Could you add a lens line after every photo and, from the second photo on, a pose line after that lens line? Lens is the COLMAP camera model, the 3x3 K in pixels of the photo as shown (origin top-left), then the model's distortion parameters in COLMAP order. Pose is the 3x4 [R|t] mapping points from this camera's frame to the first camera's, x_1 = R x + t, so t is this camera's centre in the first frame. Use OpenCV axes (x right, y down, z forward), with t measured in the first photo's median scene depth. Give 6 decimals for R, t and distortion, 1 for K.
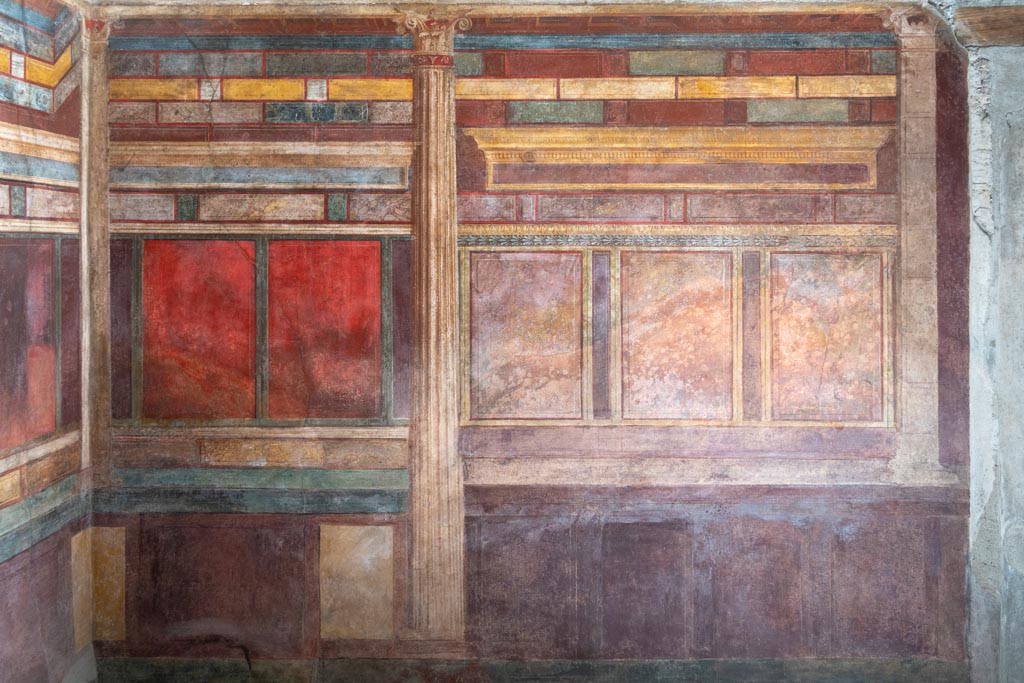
lens RADIAL K [[835.1, 0, 511.9], [0, 835.1, 339.8], [0, 0, 1]] dist [-0.011784, -0.001611]
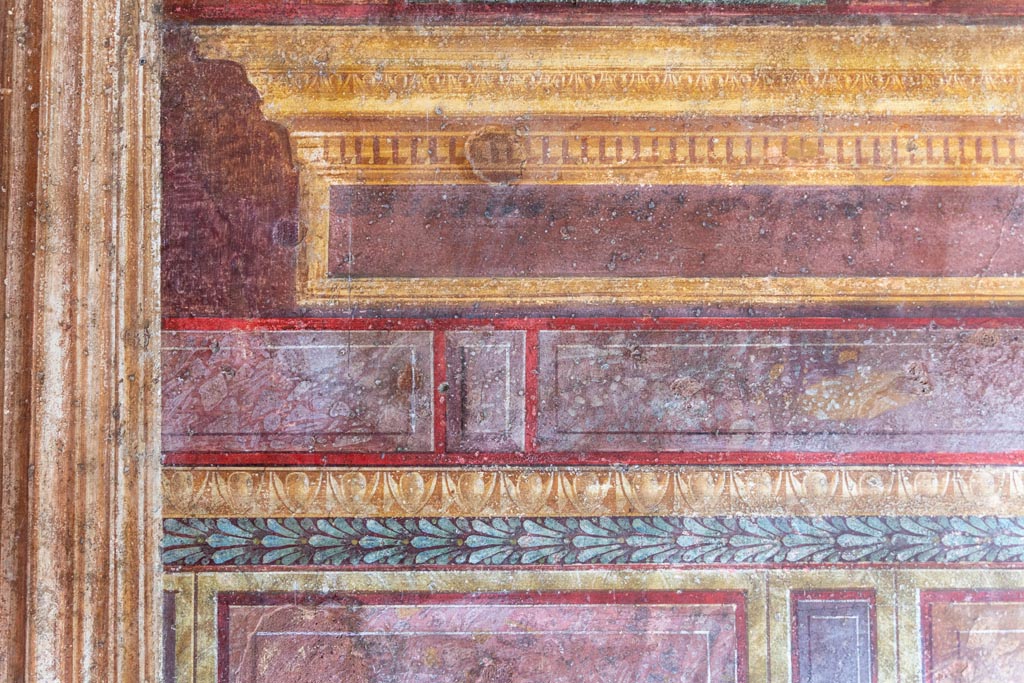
lens RADIAL K [[1253.5, 0, 512.3], [0, 1253.5, 342.2], [0, 0, 1]] dist [-0.029335, 0.000000]
pose [[0.999436, -0.003633, 0.033381, 0.013888], [0.005501, 0.998414, -0.056027, -0.151878], [-0.033124, 0.056179, 0.997871, 0.674619]]
